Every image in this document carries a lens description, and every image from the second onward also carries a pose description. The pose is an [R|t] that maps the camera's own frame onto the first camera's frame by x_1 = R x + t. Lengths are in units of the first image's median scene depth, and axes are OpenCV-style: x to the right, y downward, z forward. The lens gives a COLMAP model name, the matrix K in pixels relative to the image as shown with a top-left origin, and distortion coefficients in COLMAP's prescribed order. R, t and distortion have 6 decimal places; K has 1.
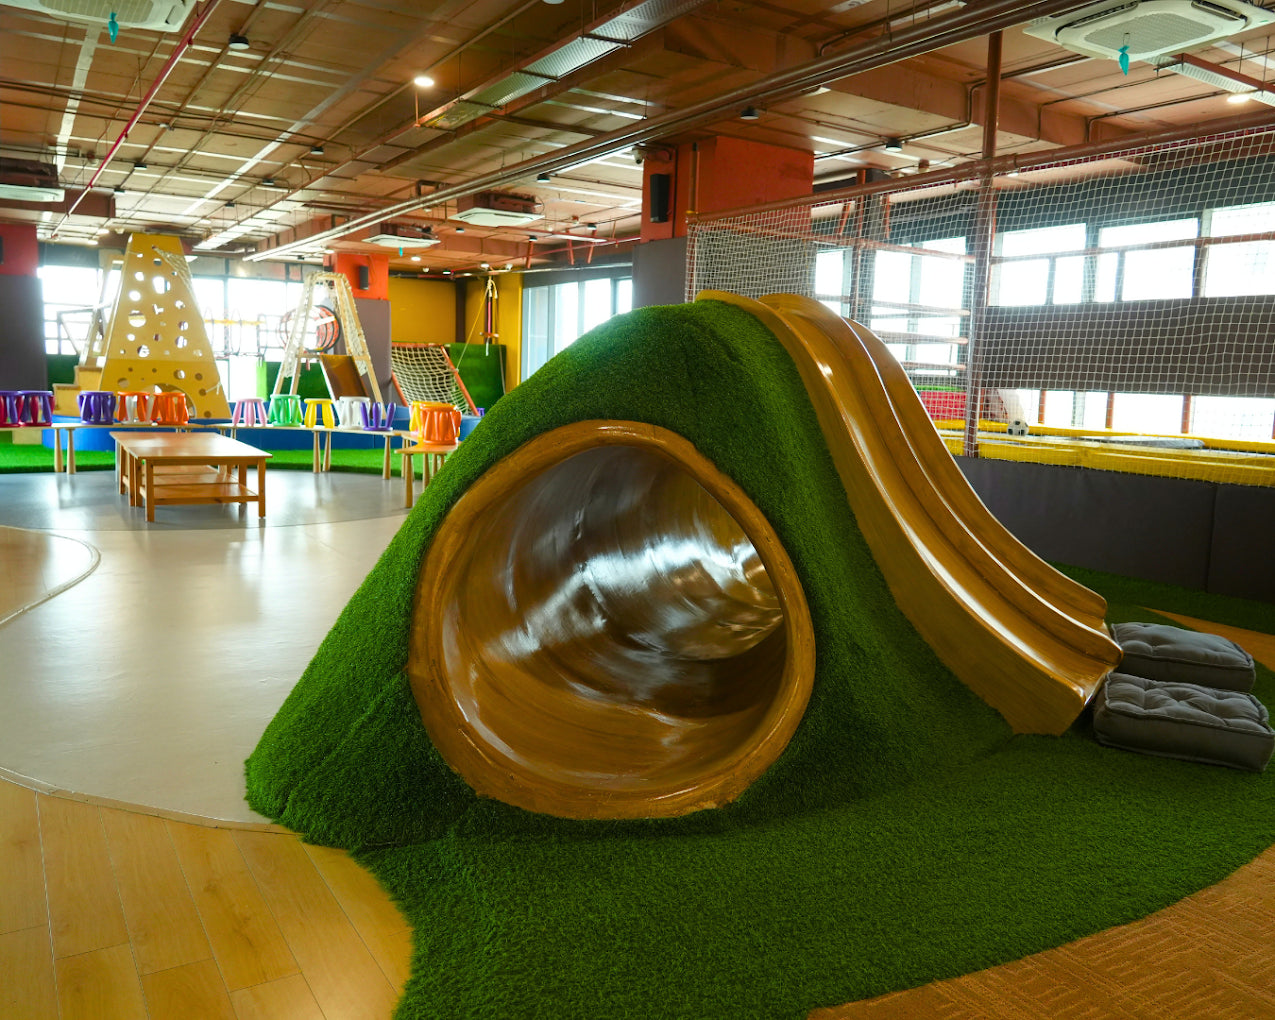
lens RADIAL K [[1068.0, 0, 643.9], [0, 1068.0, 504.2], [0, 0, 1]] dist [-0.007165, 0.018341]
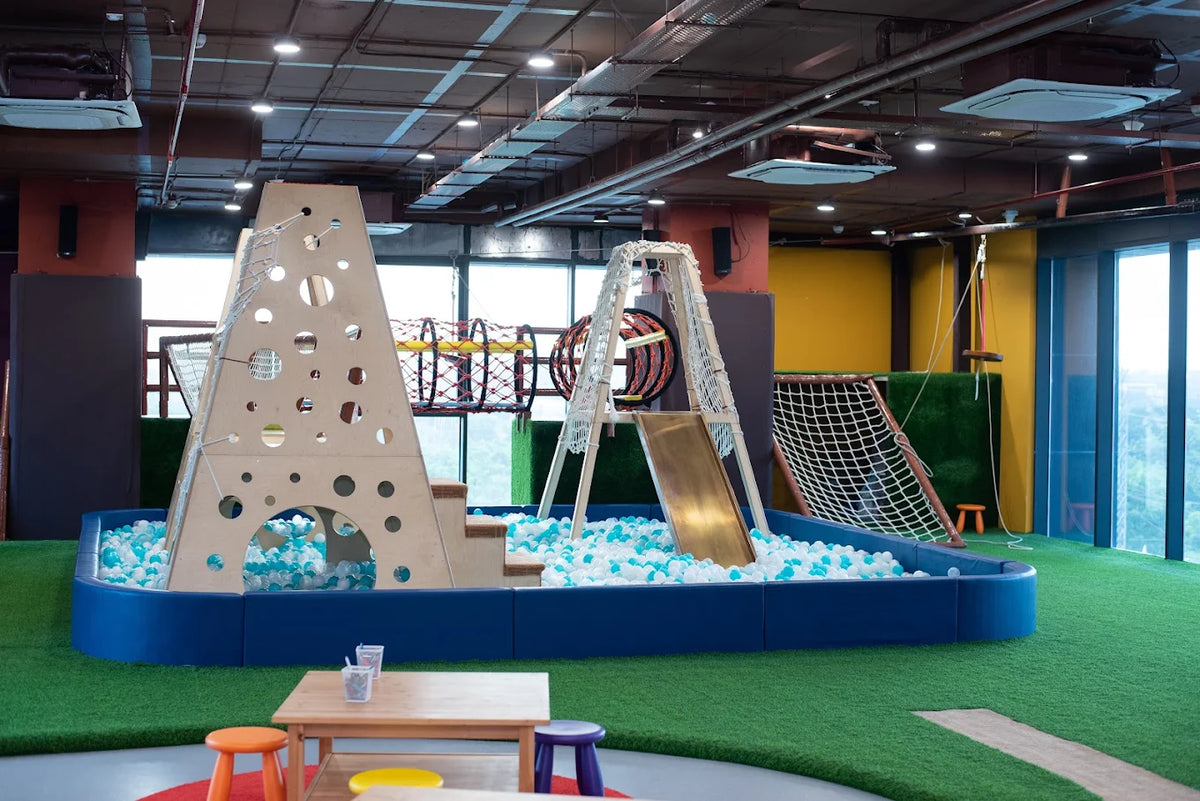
lens RADIAL K [[1699.9, 0, 607.7], [0, 1699.9, 399.2], [0, 0, 1]] dist [0.021467, 0.000000]
pose [[0.956189, -0.015590, -0.292336, -0.091055], [-0.016808, 0.994010, -0.107985, -0.062582], [0.292268, 0.108168, 0.950200, 0.264184]]
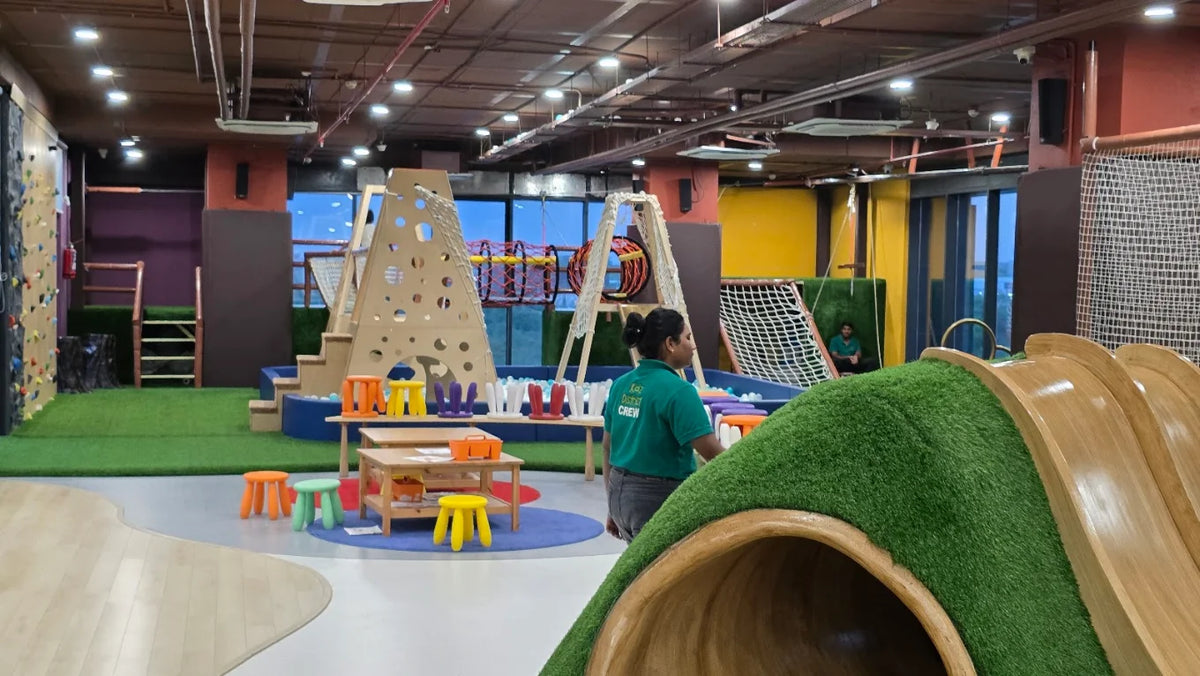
lens RADIAL K [[1681.6, 0, 602.3], [0, 1681.6, 346.5], [0, 0, 1]] dist [0.227161, 0.000000]
pose [[0.946840, -0.003297, -0.321689, 0.060410], [-0.023005, 0.996694, -0.077926, -0.019405], [0.320882, 0.081184, 0.943633, -0.106328]]
